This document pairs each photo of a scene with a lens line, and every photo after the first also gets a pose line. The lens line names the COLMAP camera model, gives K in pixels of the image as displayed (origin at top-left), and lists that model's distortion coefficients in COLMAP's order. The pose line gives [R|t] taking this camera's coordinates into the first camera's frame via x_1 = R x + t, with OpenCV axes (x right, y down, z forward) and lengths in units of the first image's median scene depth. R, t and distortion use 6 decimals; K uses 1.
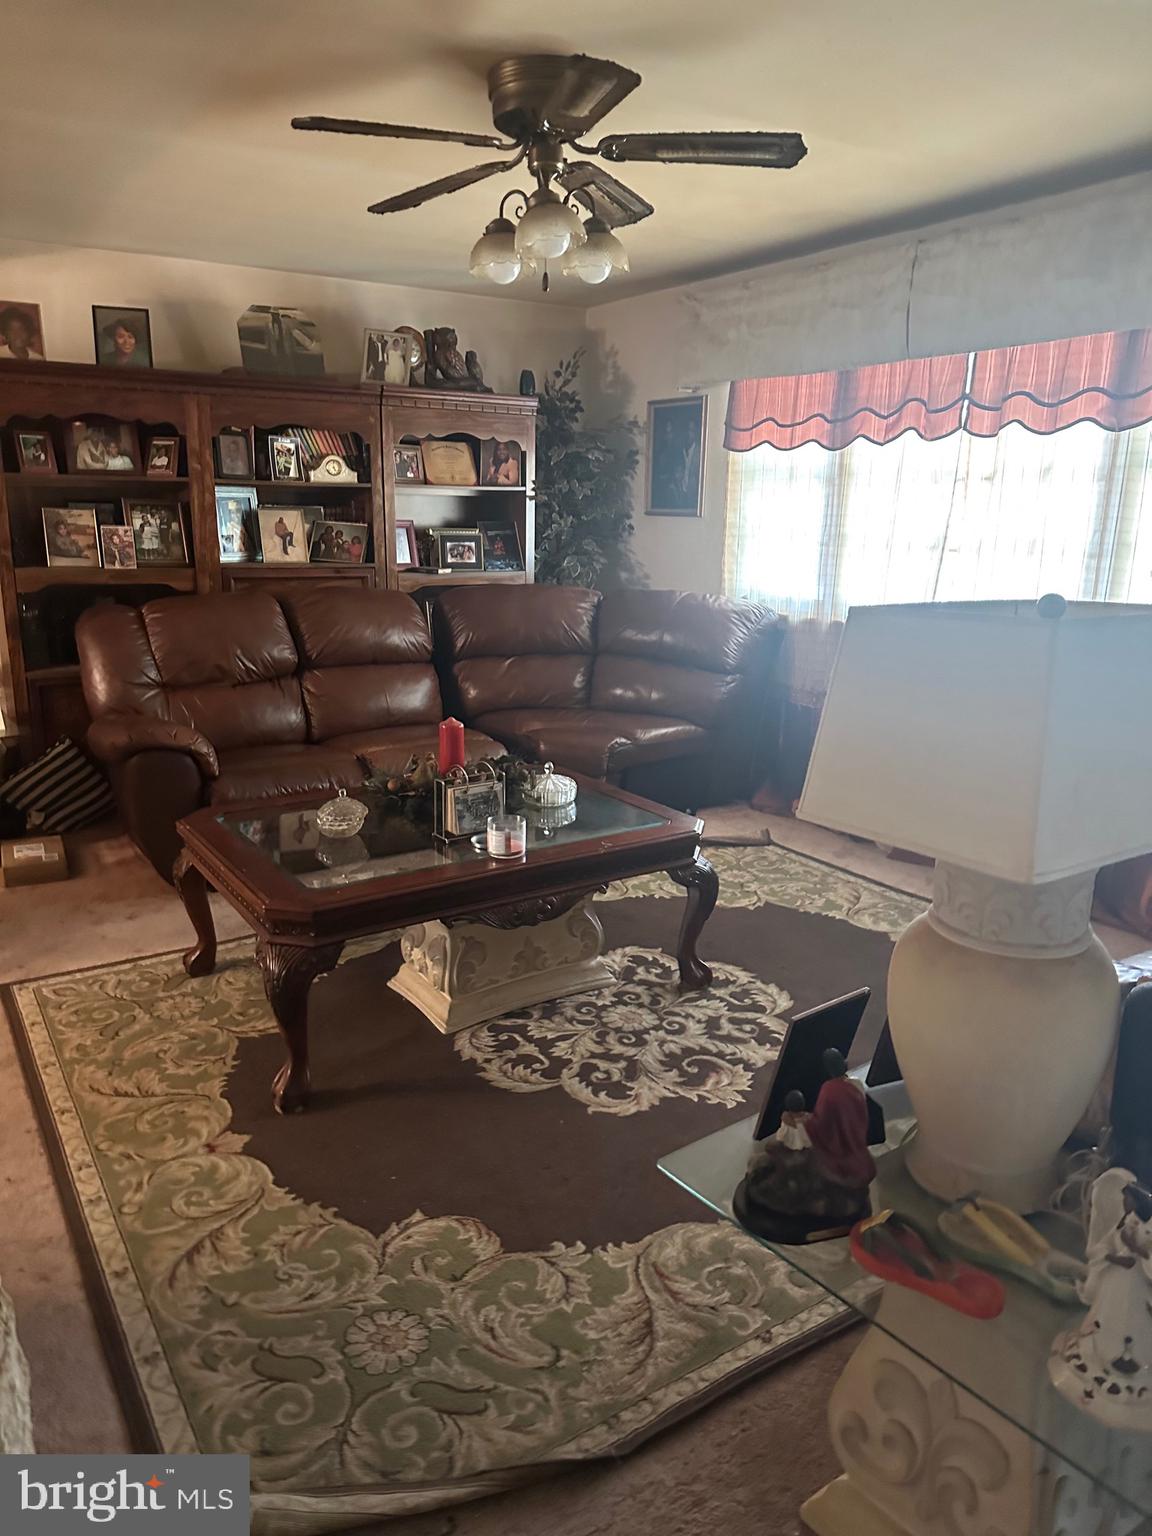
lens RADIAL K [[1070.5, 0, 577.1], [0, 1070.5, 766.9], [0, 0, 1]] dist [0.012871, -0.026628]
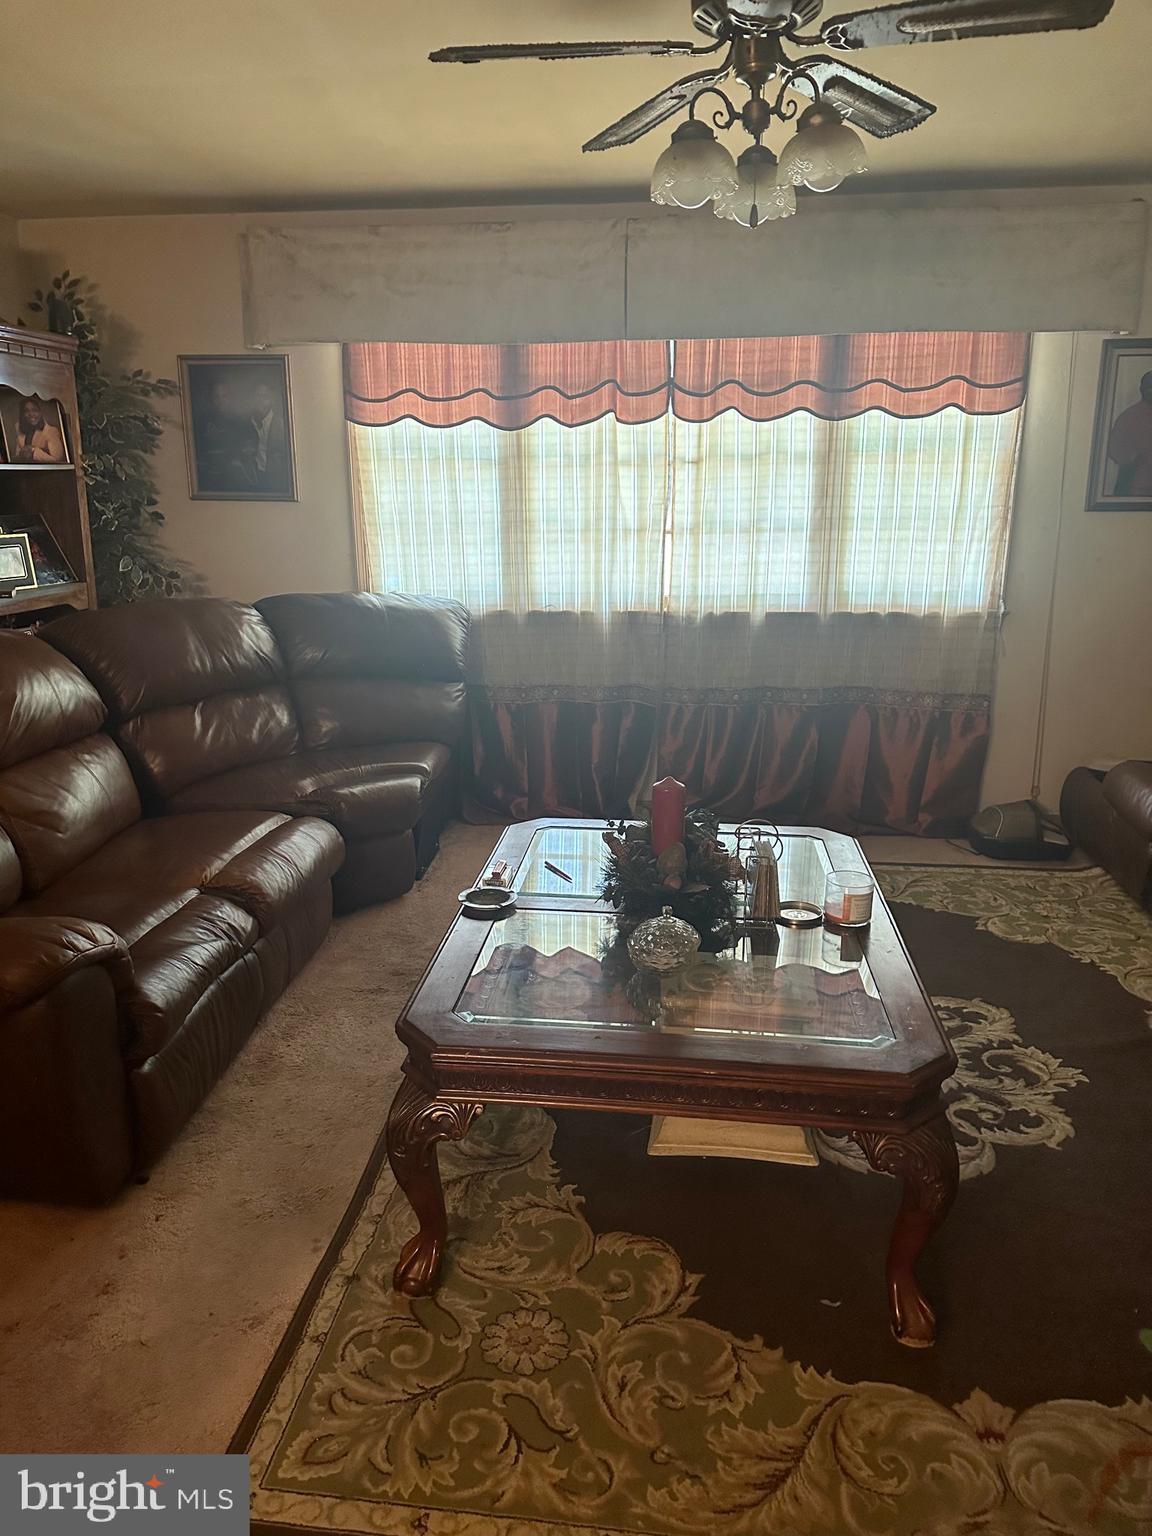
lens RADIAL K [[1070.5, 0, 572.6], [0, 1070.5, 769.9], [0, 0, 1]] dist [0.012871, -0.026628]
pose [[0.647452, -0.210952, 0.732329, -0.500723], [0.189766, 0.975286, 0.113164, -0.107379], [-0.738102, 0.065703, 0.671482, 0.374226]]
